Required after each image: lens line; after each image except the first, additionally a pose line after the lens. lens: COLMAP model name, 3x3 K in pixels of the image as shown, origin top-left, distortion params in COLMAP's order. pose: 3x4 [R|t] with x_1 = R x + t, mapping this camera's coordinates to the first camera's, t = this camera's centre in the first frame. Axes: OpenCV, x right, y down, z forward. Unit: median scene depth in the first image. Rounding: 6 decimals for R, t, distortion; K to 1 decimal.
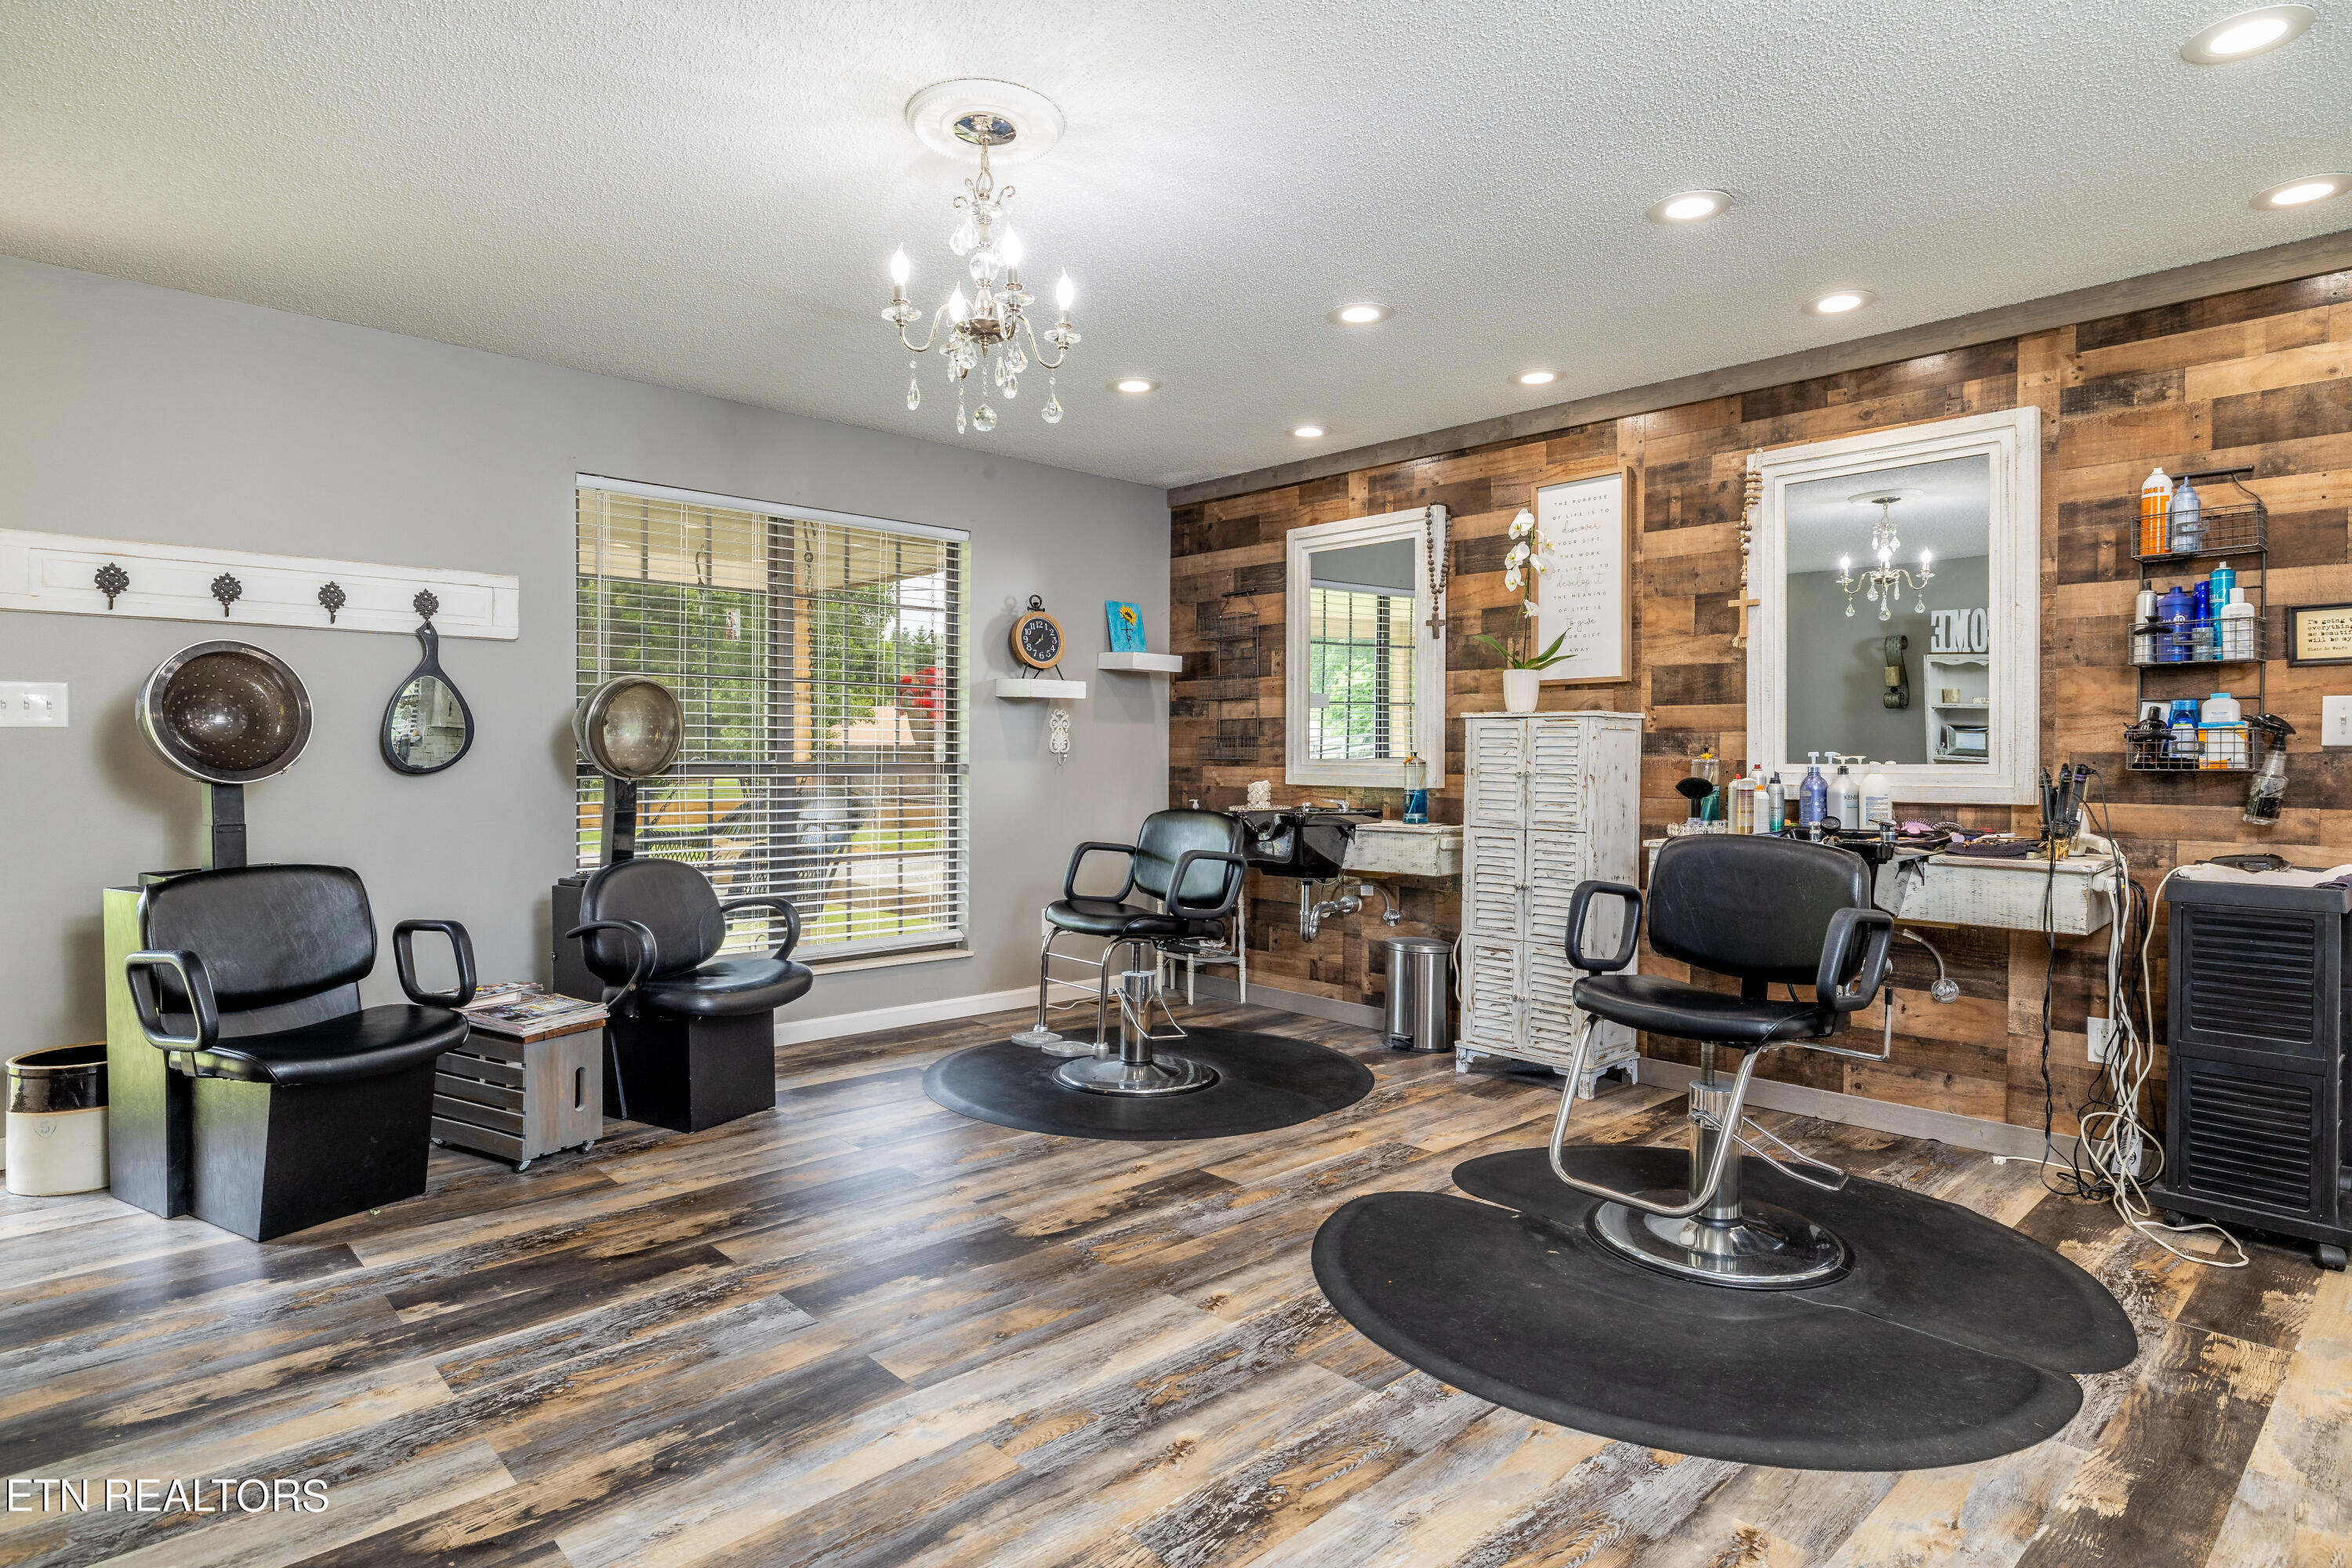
lens RADIAL K [[1261.2, 0, 1161.9], [0, 1261.2, 780.6], [0, 0, 1]] dist [-0.002293, -0.000100]
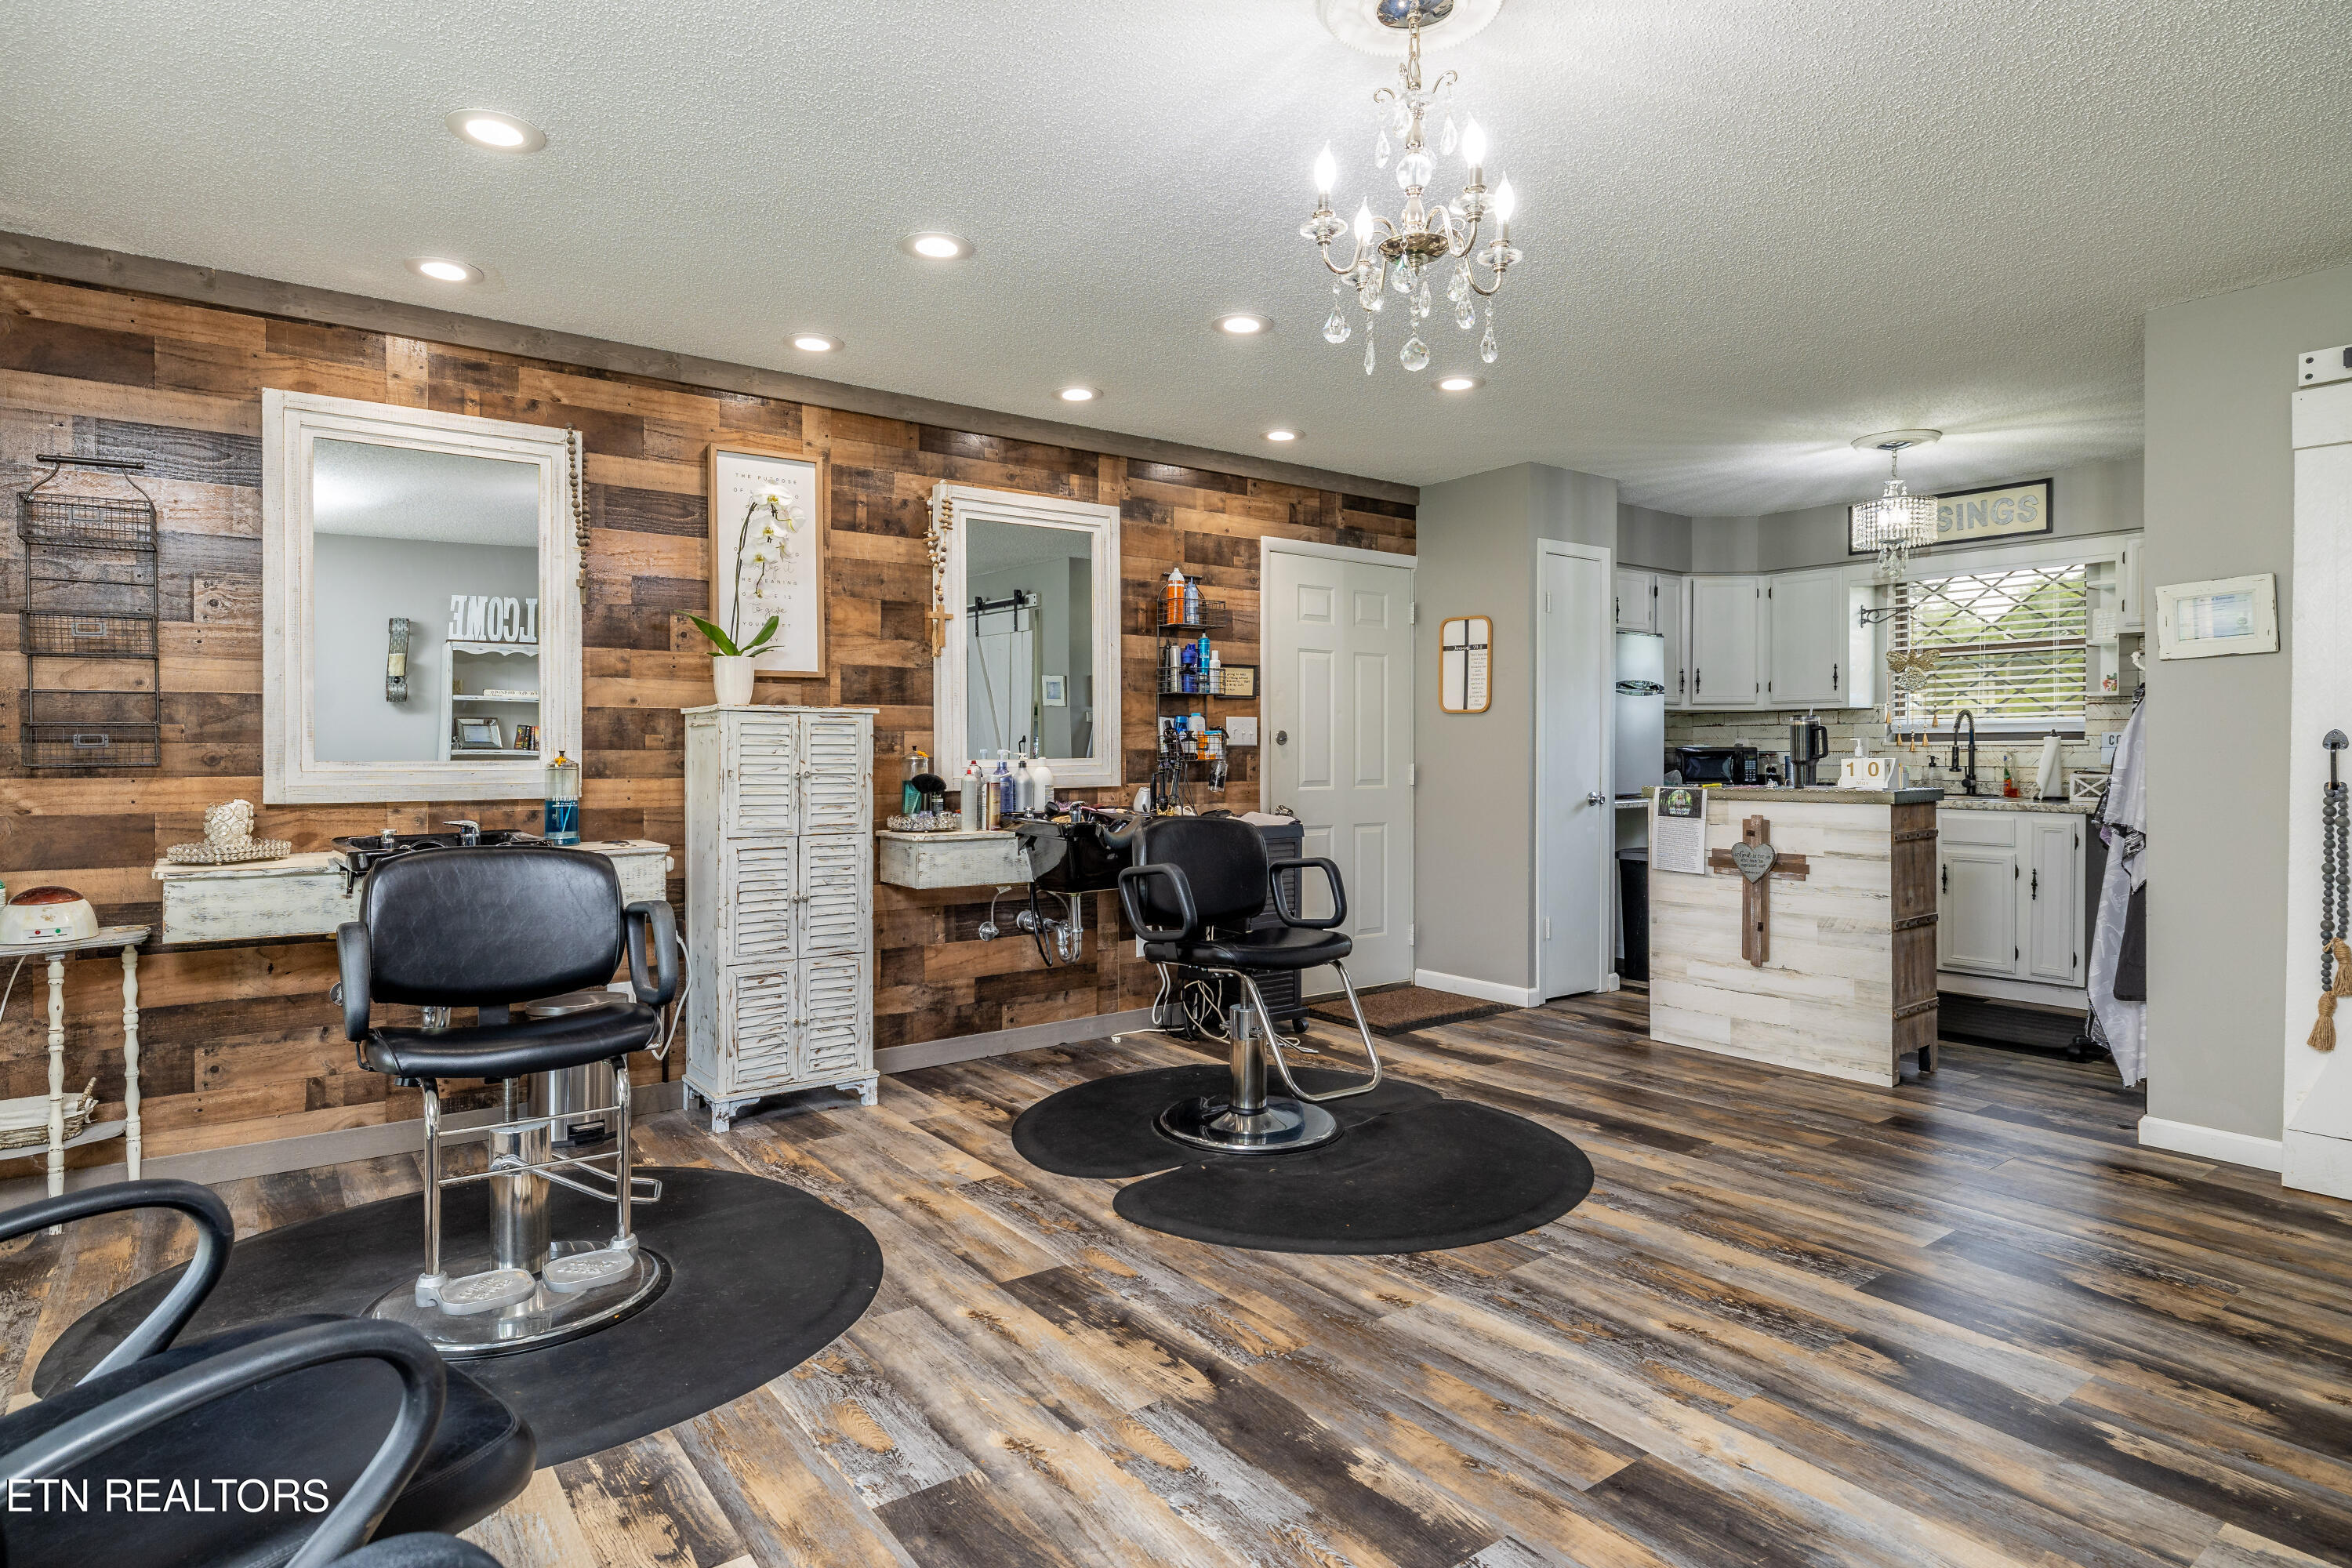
lens RADIAL K [[1261.2, 0, 1162.7], [0, 1261.2, 767.6], [0, 0, 1]] dist [-0.002293, -0.000100]
pose [[0.108272, -0.018521, 0.993949, -0.660577], [0.021306, 0.999640, 0.016306, -0.021983], [-0.993893, 0.019412, 0.108628, 0.723246]]
